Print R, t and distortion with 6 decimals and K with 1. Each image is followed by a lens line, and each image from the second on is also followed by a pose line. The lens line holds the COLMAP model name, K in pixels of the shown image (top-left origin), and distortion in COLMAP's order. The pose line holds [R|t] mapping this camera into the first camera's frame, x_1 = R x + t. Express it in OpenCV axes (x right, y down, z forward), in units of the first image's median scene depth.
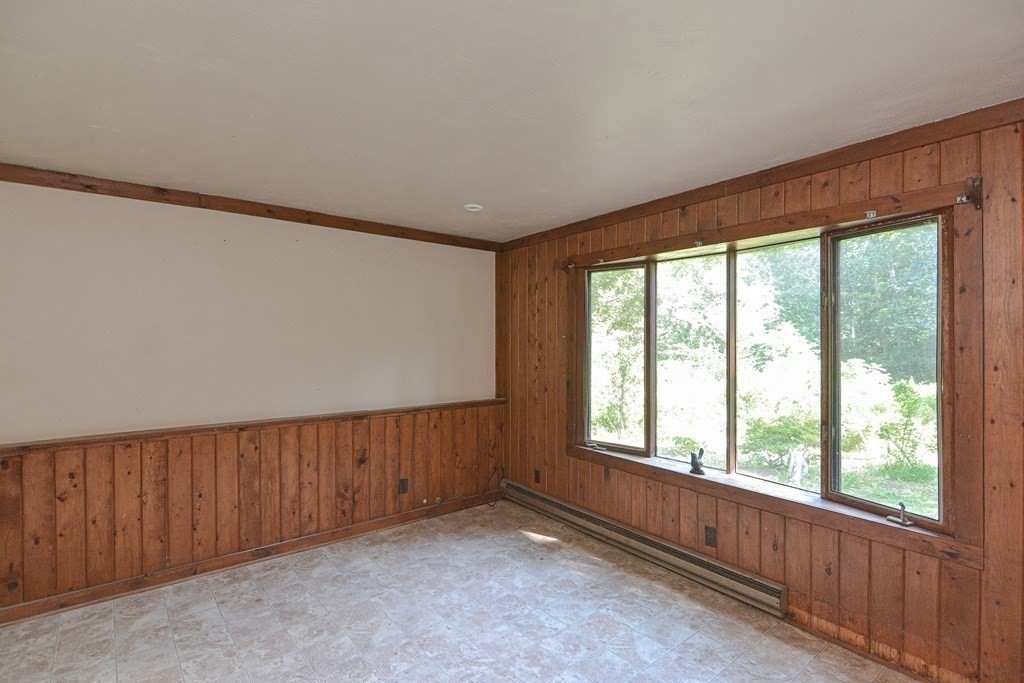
lens RADIAL K [[488.3, 0, 506.3], [0, 488.3, 337.2], [0, 0, 1]] dist [0.000599, -0.009699]
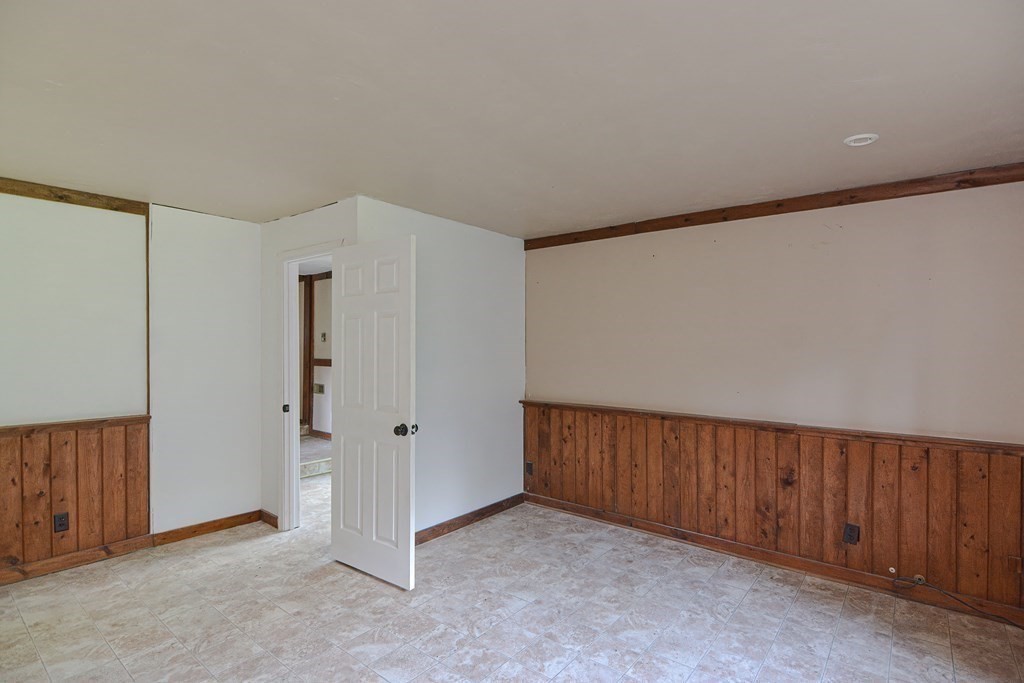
lens RADIAL K [[489.6, 0, 511.1], [0, 489.6, 345.9], [0, 0, 1]] dist [-0.002348, -0.008646]
pose [[0.221983, 0.011677, -0.974981, 0.470159], [0.005744, 0.999895, 0.013283, 0.001620], [0.975034, -0.008549, 0.221893, 0.378333]]
